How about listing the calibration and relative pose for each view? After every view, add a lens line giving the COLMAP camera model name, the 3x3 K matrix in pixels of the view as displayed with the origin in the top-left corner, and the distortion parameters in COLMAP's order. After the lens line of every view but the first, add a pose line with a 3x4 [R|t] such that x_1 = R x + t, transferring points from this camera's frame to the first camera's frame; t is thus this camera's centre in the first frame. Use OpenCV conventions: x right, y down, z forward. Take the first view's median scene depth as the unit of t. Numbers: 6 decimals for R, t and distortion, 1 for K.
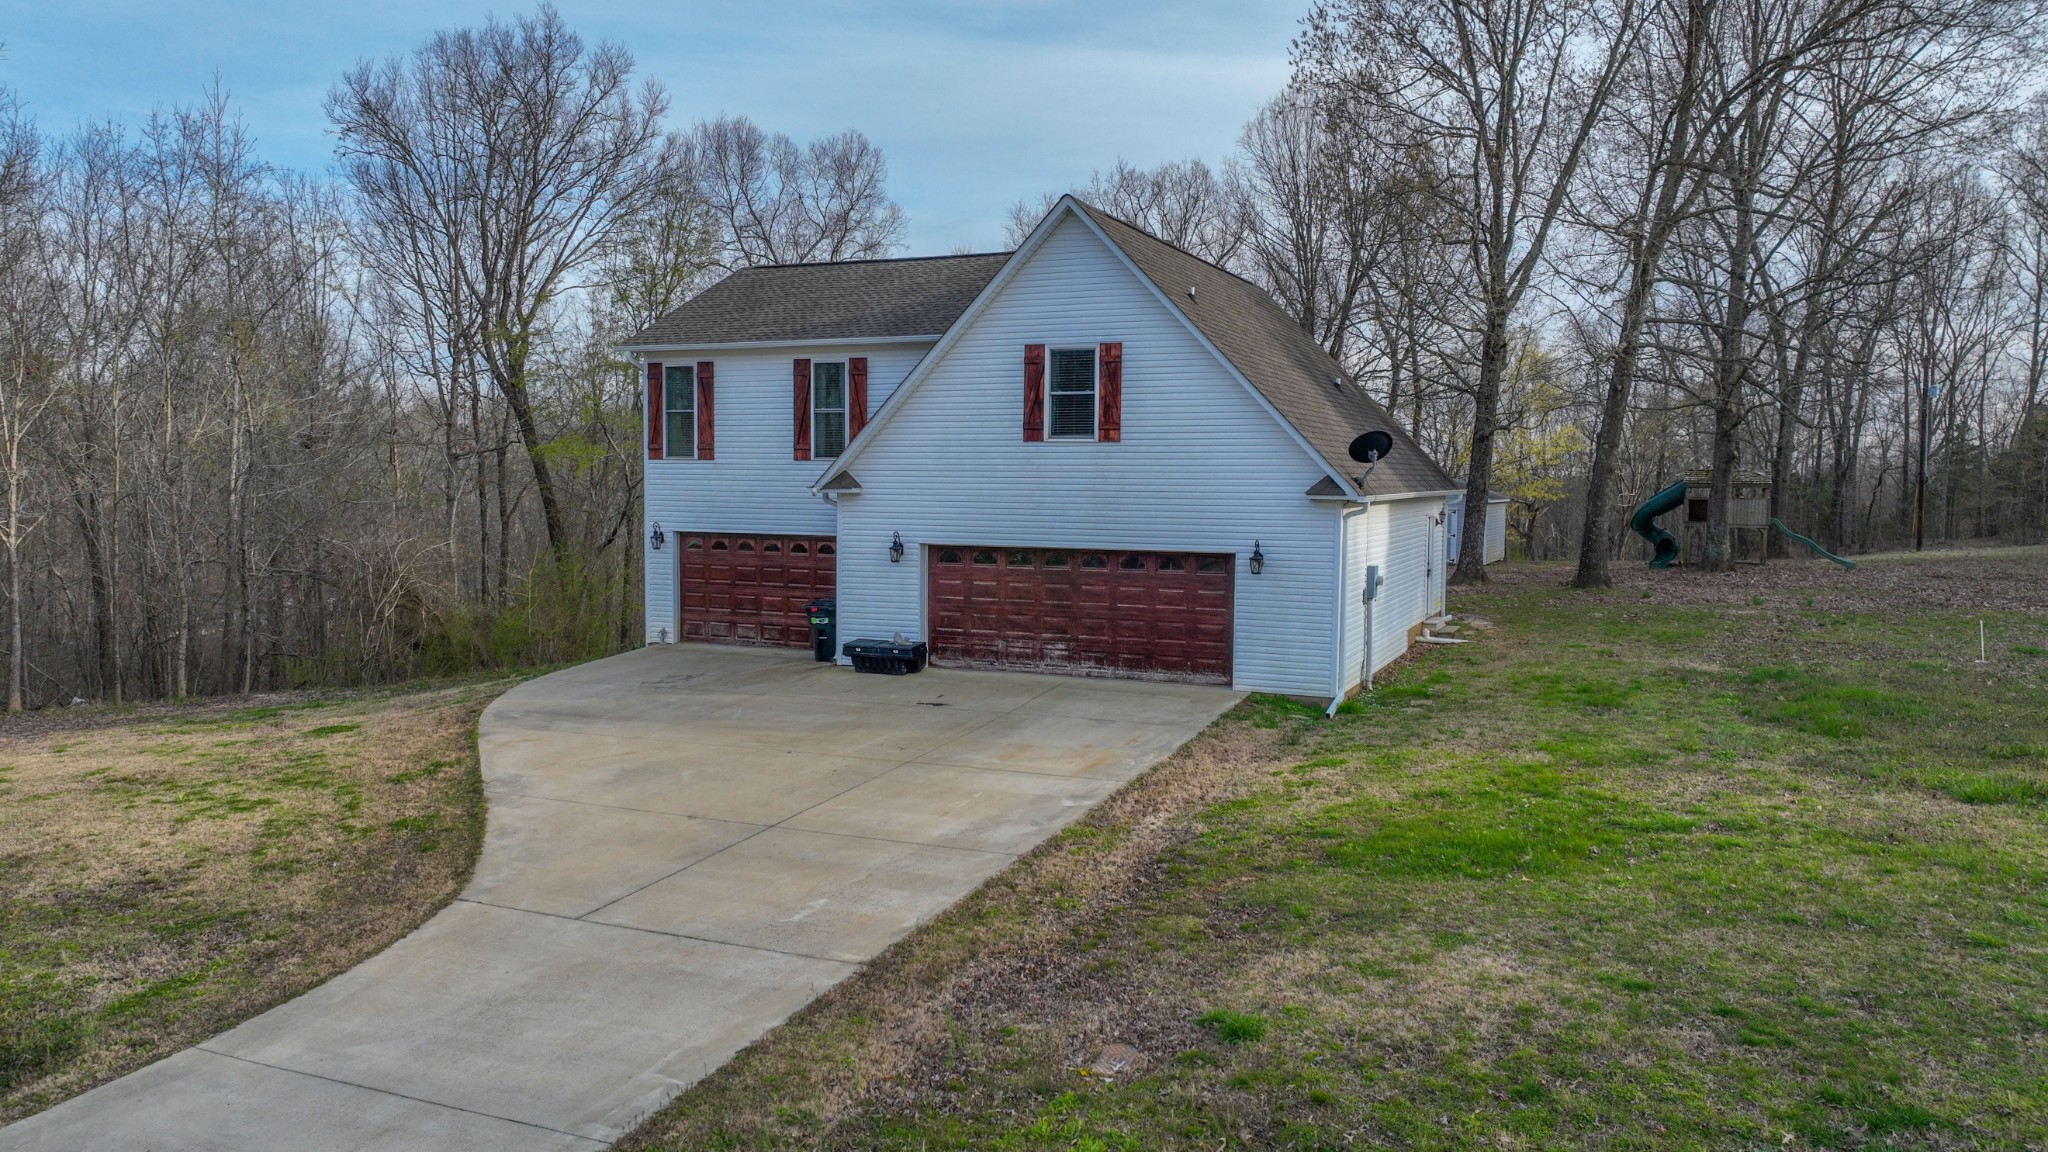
lens RADIAL K [[1439.9, 0, 1028.9], [0, 1439.9, 574.5], [0, 0, 1]] dist [0.008856, 0.004273]
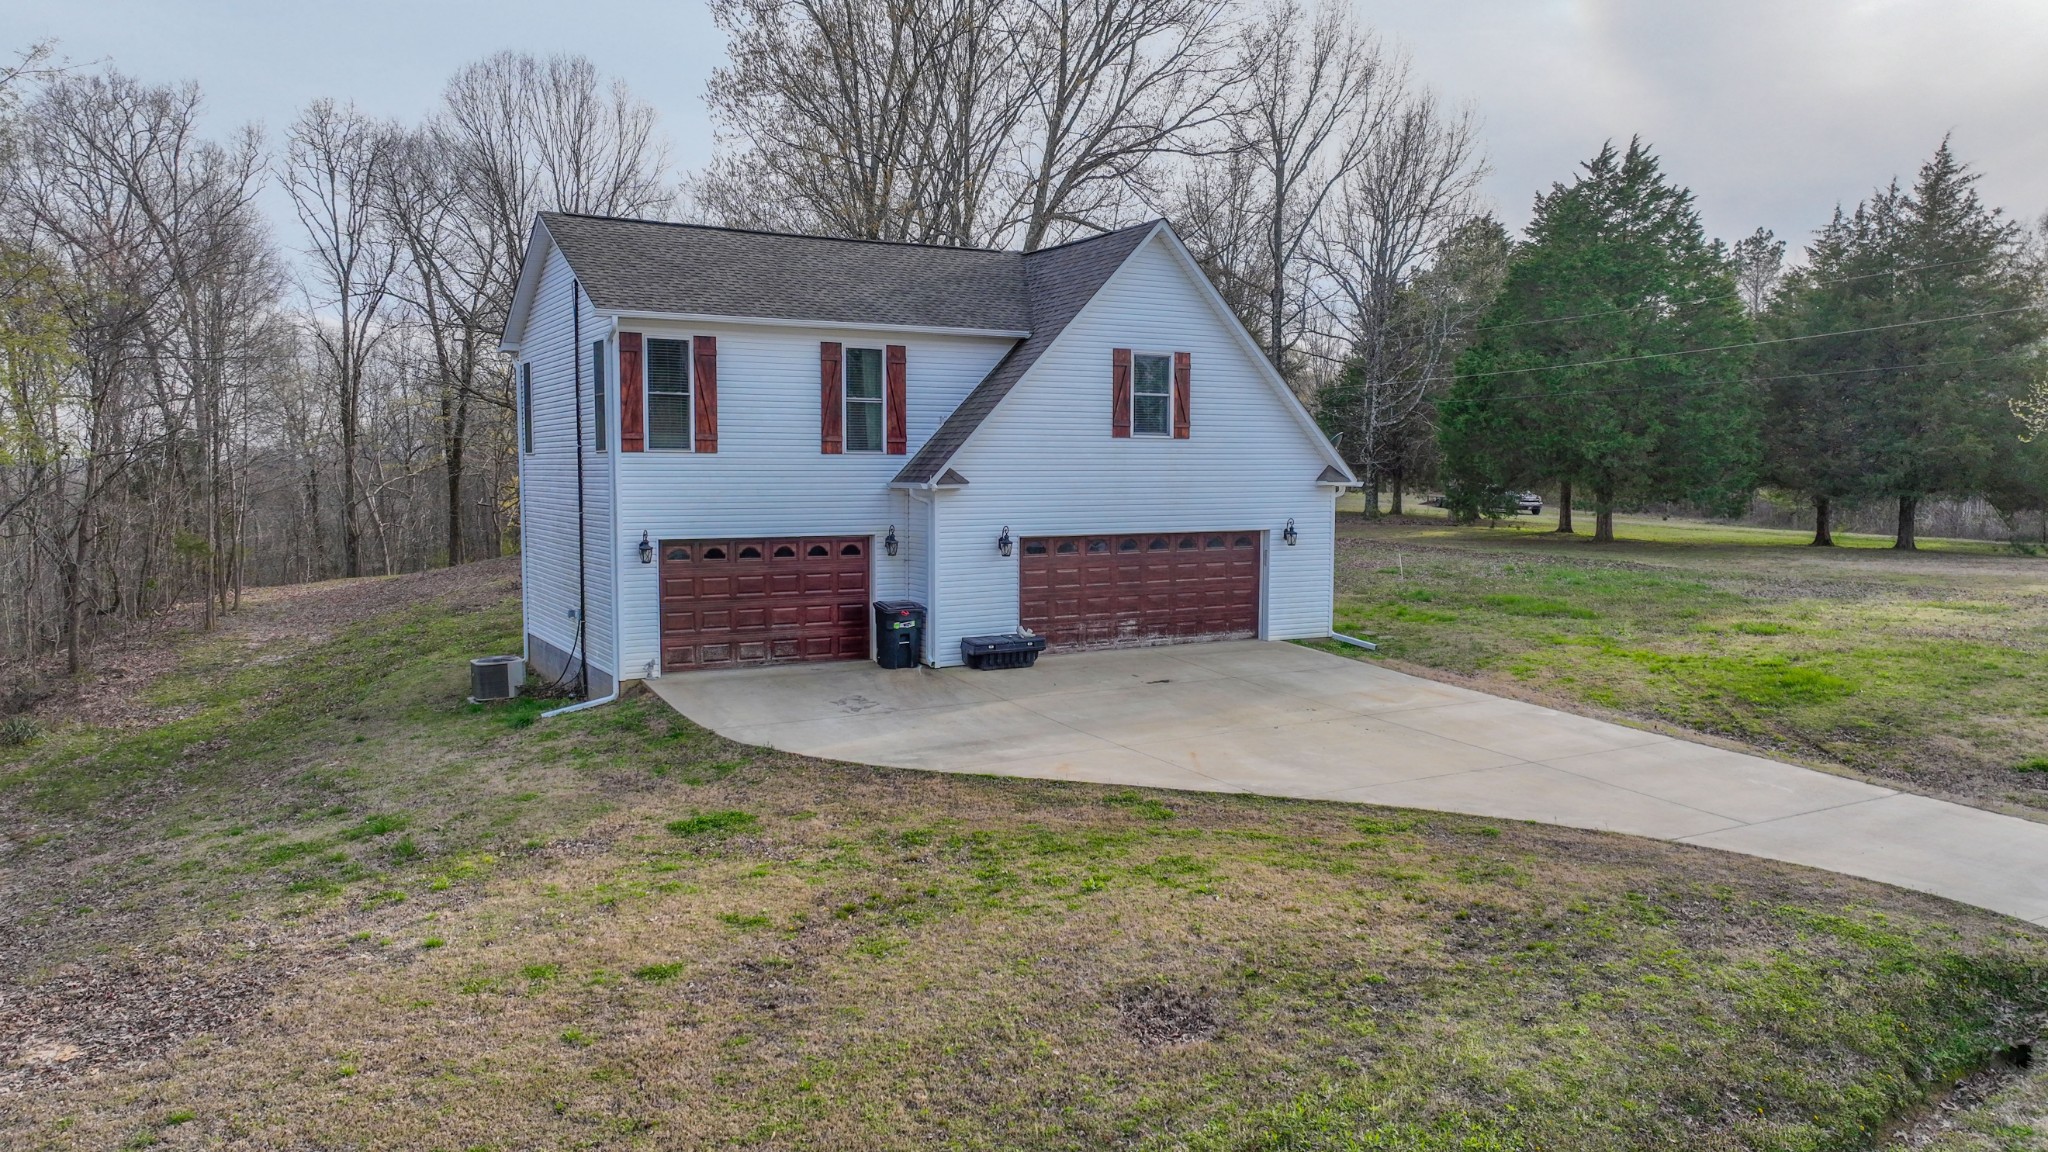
lens RADIAL K [[1439.9, 0, 1028.9], [0, 1439.9, 574.5], [0, 0, 1]] dist [0.008856, 0.004273]
pose [[0.593203, -0.068890, 0.802100, -0.882718], [0.057823, 0.997405, 0.042901, -0.037809], [-0.802974, 0.020930, 0.595647, 0.388995]]
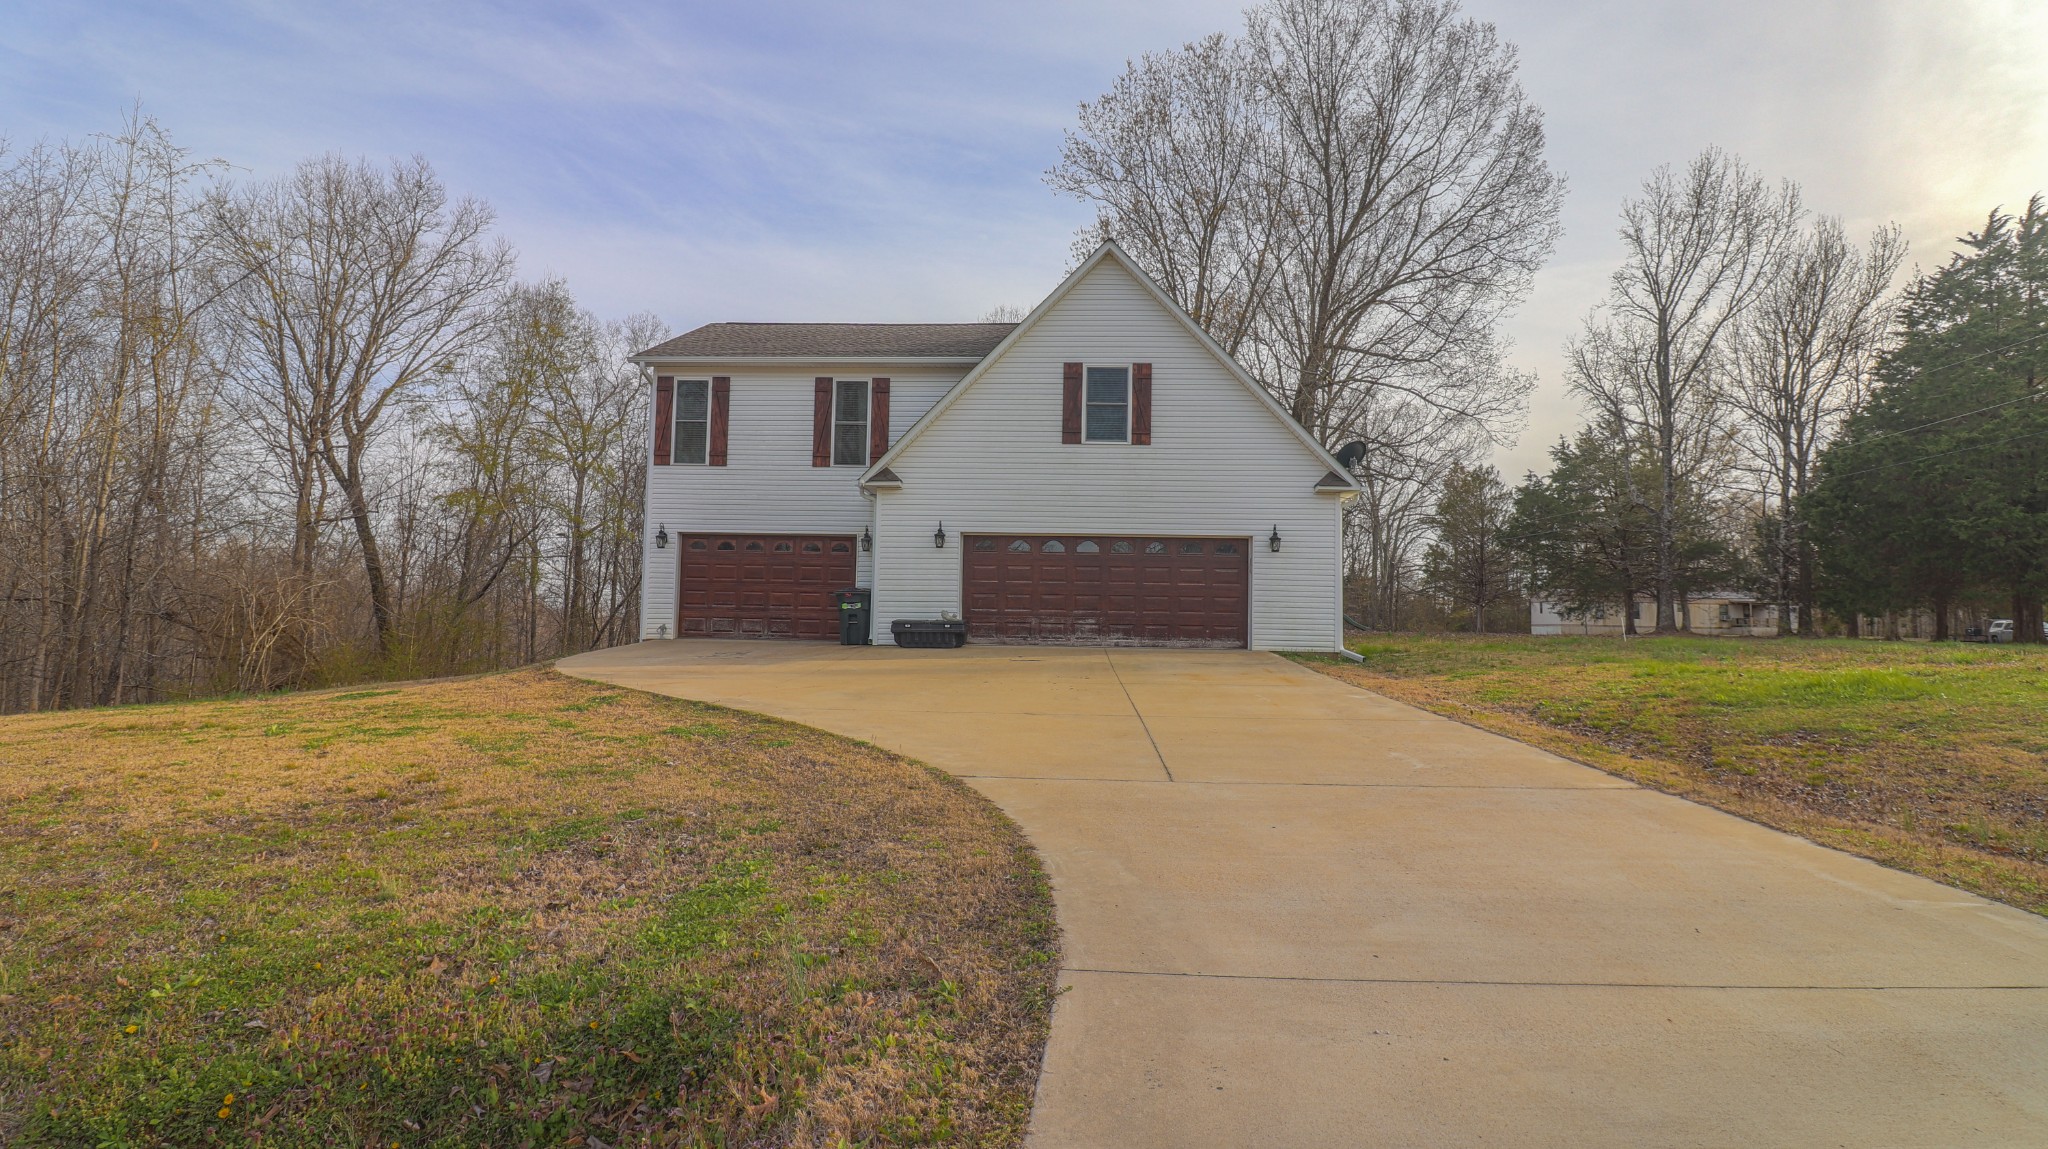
lens RADIAL K [[954.3, 0, 1027.1], [0, 954.3, 568.1], [0, 0, 1]] dist [0.001532, -0.013846]
pose [[0.934039, 0.030963, 0.355827, -0.289436], [0.014516, 0.992122, -0.124435, 0.098784], [-0.356877, 0.121392, 0.926230, 0.295075]]
